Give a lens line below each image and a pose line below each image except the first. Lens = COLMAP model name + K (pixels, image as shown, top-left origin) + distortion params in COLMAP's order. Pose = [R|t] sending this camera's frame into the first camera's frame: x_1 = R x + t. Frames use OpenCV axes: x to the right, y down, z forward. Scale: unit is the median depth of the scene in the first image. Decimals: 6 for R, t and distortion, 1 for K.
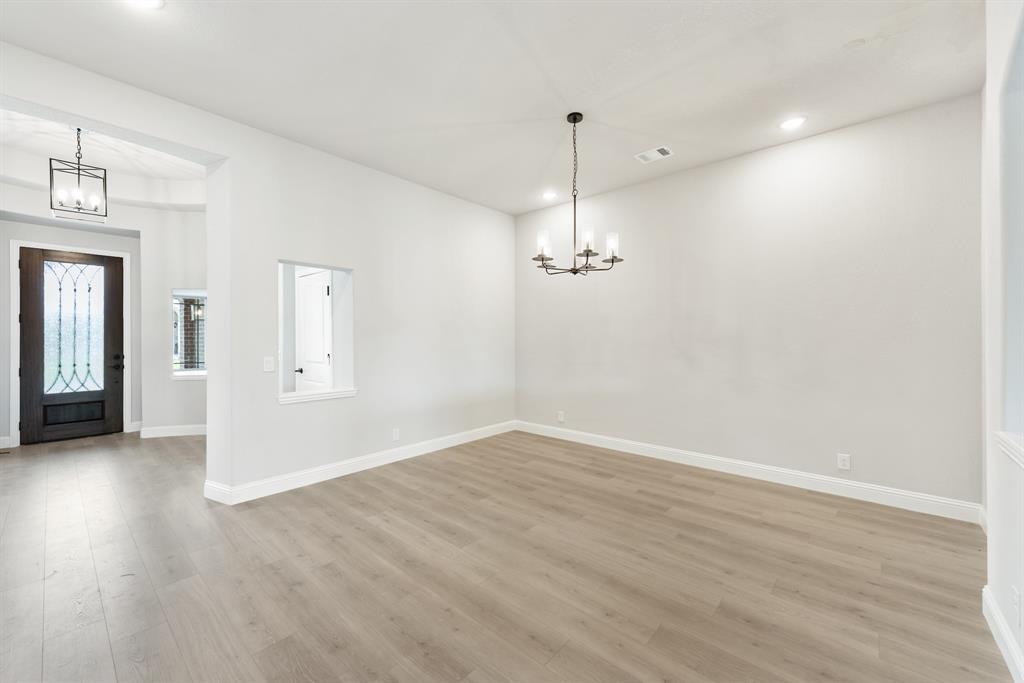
lens RADIAL K [[407.5, 0, 510.5], [0, 407.5, 343.9], [0, 0, 1]] dist [0.007819, -0.000140]
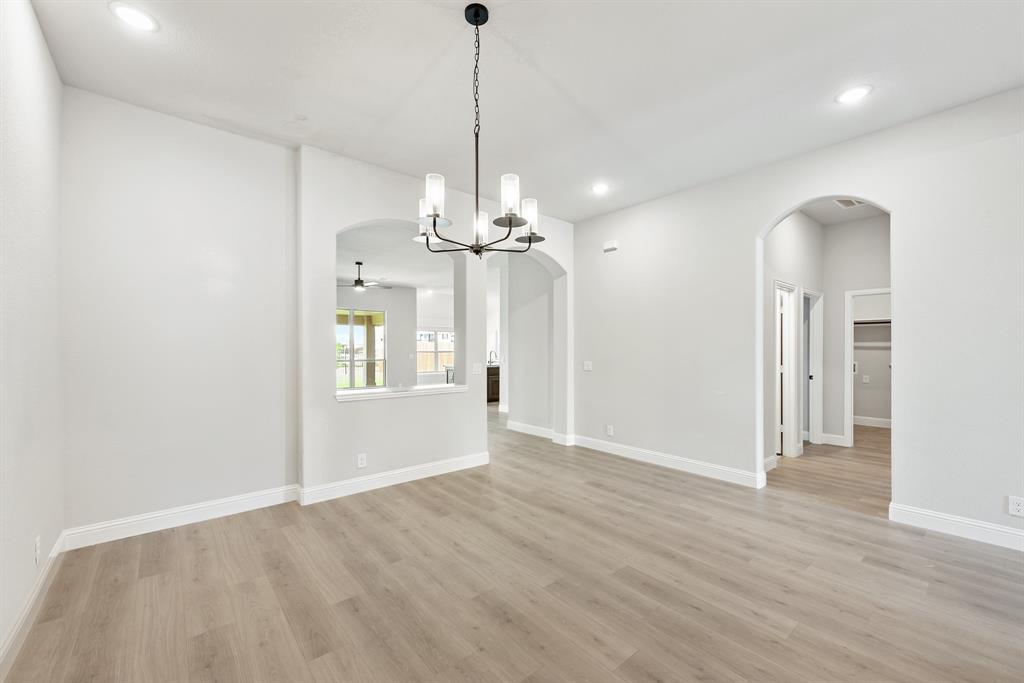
lens RADIAL K [[407.5, 0, 510.5], [0, 407.5, 343.9], [0, 0, 1]] dist [0.007819, -0.000140]
pose [[-0.988812, 0.002401, 0.149145, 0.007512], [0.003471, 0.999970, 0.006916, -0.035025], [-0.149124, 0.007356, -0.988791, 1.863451]]
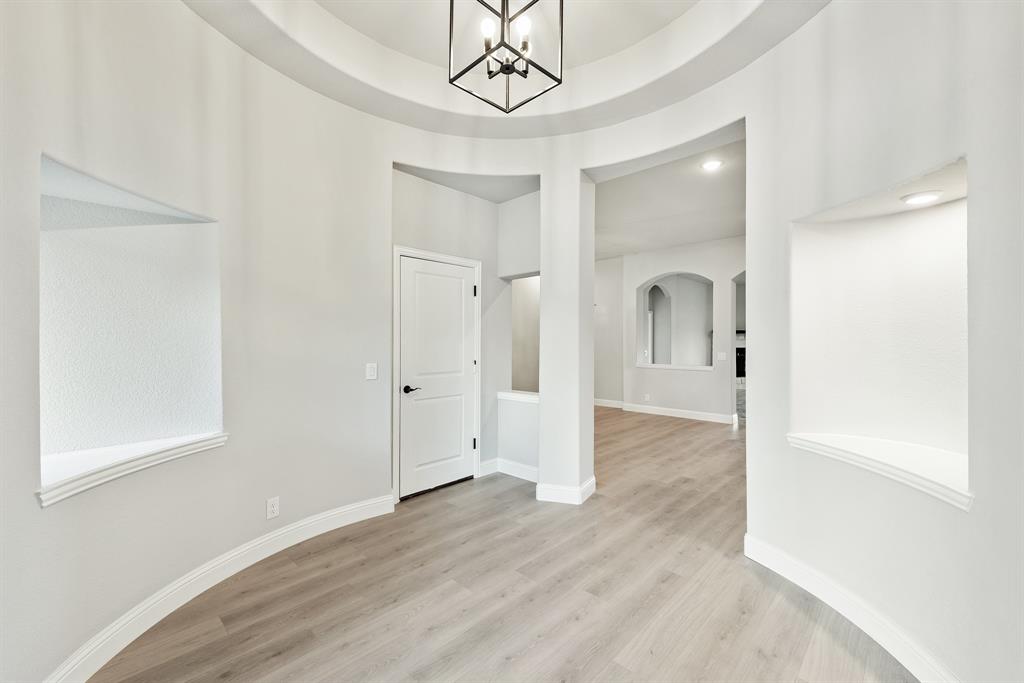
lens RADIAL K [[407.5, 0, 510.5], [0, 407.5, 343.9], [0, 0, 1]] dist [0.007819, -0.000140]
pose [[0.051784, -0.000701, 0.998658, -2.100202], [0.013850, 0.999904, -0.000017, -0.010019], [-0.998562, 0.013832, 0.051789, 1.356190]]
